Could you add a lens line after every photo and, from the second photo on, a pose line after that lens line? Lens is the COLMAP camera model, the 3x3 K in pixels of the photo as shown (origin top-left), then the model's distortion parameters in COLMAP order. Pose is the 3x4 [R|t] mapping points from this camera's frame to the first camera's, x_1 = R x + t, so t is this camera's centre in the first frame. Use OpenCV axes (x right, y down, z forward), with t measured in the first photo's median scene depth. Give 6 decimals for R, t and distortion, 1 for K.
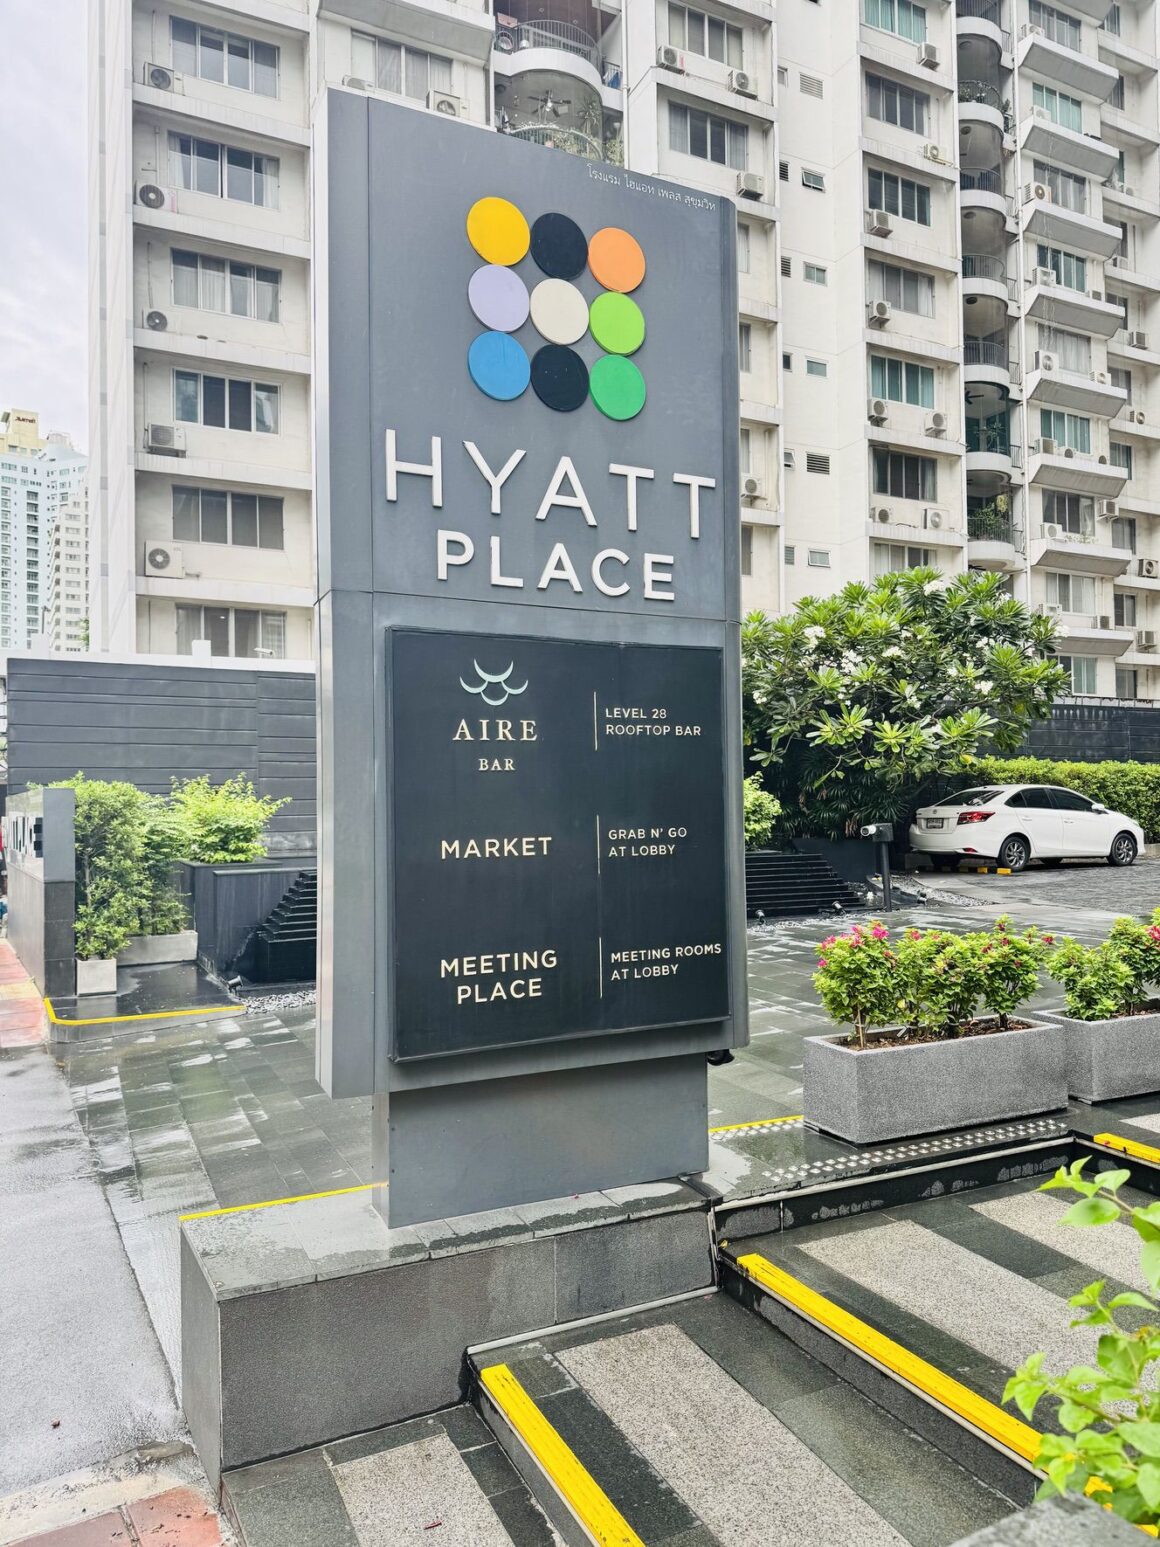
lens RADIAL K [[1080.2, 0, 579.2], [0, 1080.2, 779.2], [0, 0, 1]] dist [-0.003801, -0.007389]
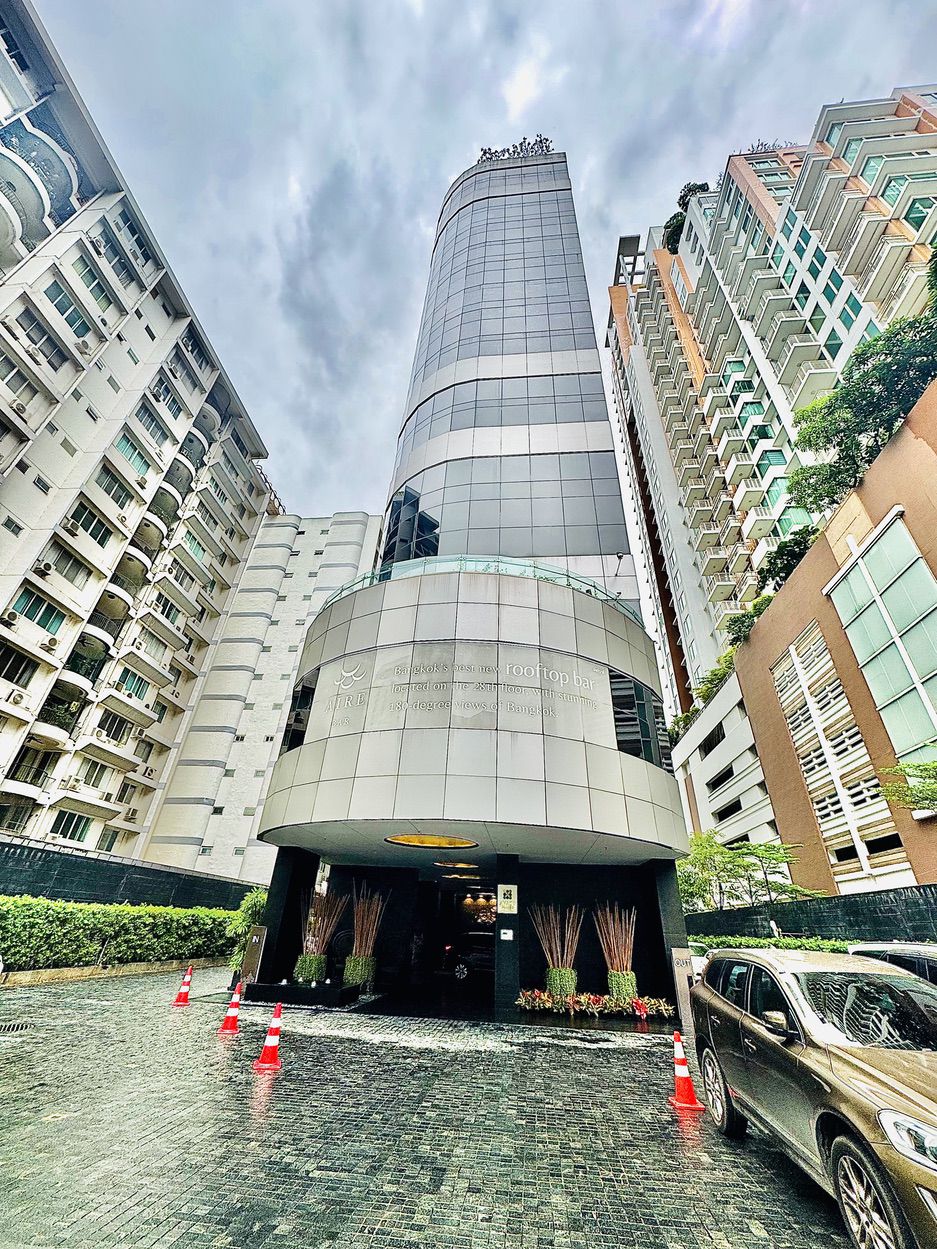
lens RADIAL K [[499.4, 0, 467.2], [0, 499.4, 621.0], [0, 0, 1]] dist [-0.019962, -0.000210]
pose [[0.527981, 0.475661, 0.703550, 0.115968], [-0.065411, 0.848747, -0.524738, -0.013614], [-0.846733, 0.231031, 0.479236, 0.106756]]
